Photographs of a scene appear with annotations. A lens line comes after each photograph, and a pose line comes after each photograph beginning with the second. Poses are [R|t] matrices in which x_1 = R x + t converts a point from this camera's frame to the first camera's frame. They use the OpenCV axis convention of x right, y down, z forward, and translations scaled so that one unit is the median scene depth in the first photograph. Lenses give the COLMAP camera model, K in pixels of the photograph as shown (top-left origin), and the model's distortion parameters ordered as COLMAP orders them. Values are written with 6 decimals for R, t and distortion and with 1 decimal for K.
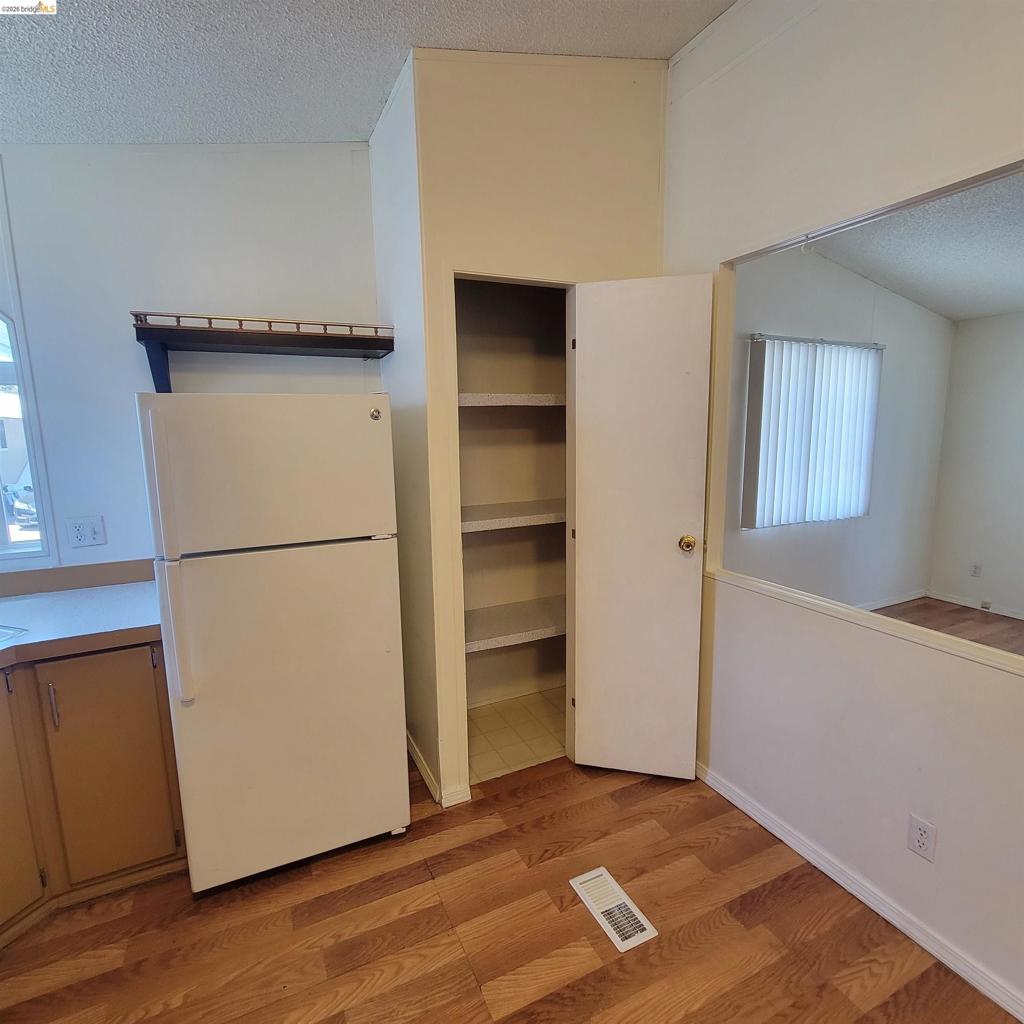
lens RADIAL K [[556.8, 0, 516.0], [0, 556.8, 508.0], [0, 0, 1]] dist [-0.005402, -0.000035]
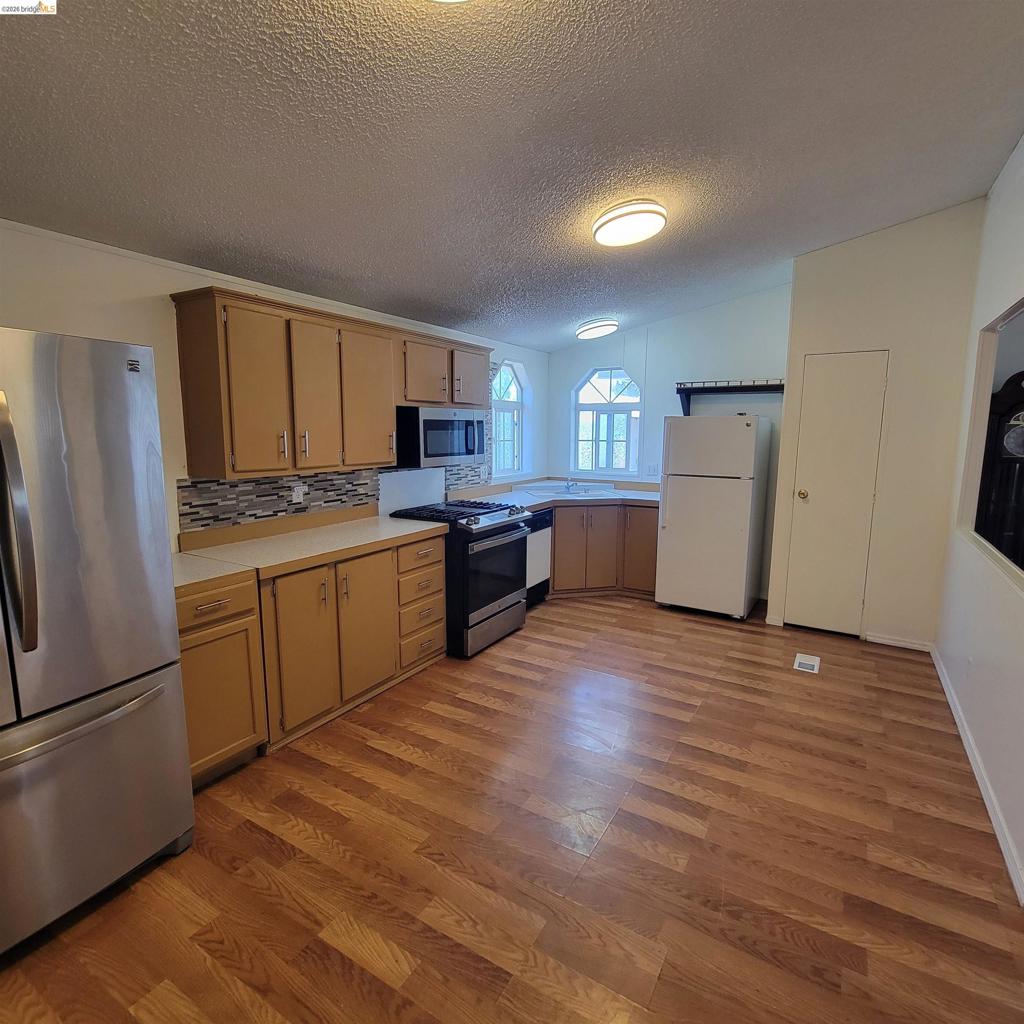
lens RADIAL K [[556.8, 0, 512.6], [0, 556.8, 511.1], [0, 0, 1]] dist [-0.005402, -0.000035]
pose [[0.542412, 0.133325, -0.829466, 1.222181], [-0.134287, 0.988392, 0.071056, 0.158594], [0.829311, 0.072845, 0.554019, -1.101549]]
